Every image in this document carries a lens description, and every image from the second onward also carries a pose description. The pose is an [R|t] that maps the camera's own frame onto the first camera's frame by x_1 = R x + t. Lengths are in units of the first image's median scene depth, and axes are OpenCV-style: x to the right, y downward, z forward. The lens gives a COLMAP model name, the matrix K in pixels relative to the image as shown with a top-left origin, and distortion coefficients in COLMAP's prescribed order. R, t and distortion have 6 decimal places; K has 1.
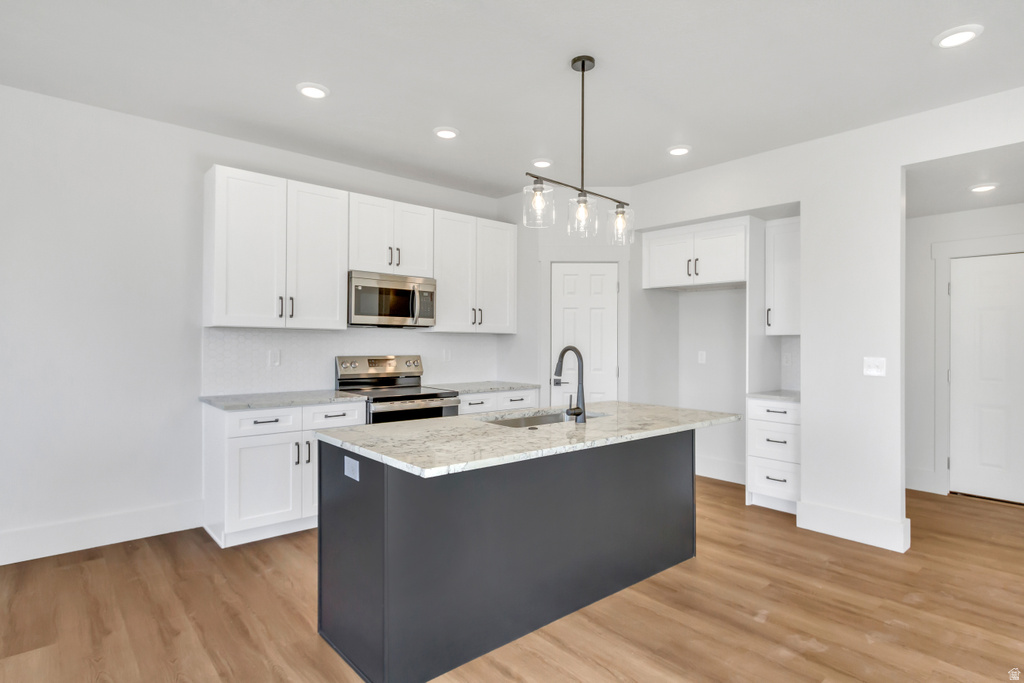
lens RADIAL K [[542.6, 0, 517.3], [0, 542.6, 340.2], [0, 0, 1]] dist [0.001738, 0.002188]
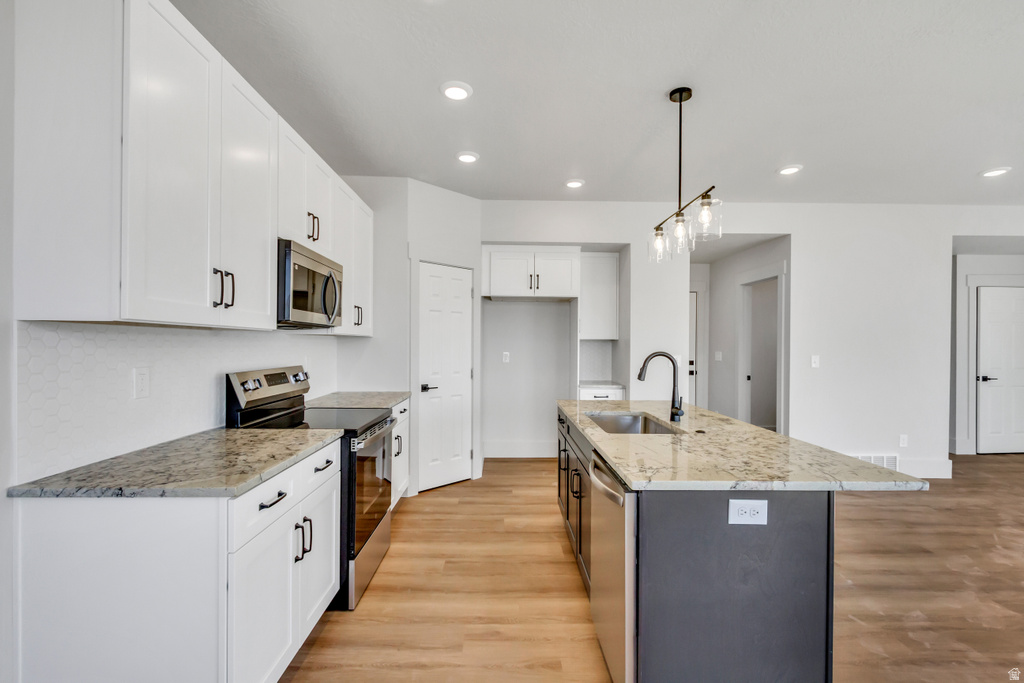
lens RADIAL K [[467.4, 0, 508.7], [0, 467.4, 350.3], [0, 0, 1]] dist [0.005544, -0.000990]
pose [[0.650895, -0.016096, 0.758997, -0.638788], [-0.001390, 0.999748, 0.022393, -0.010514], [-0.759166, -0.015630, 0.650709, 0.498235]]
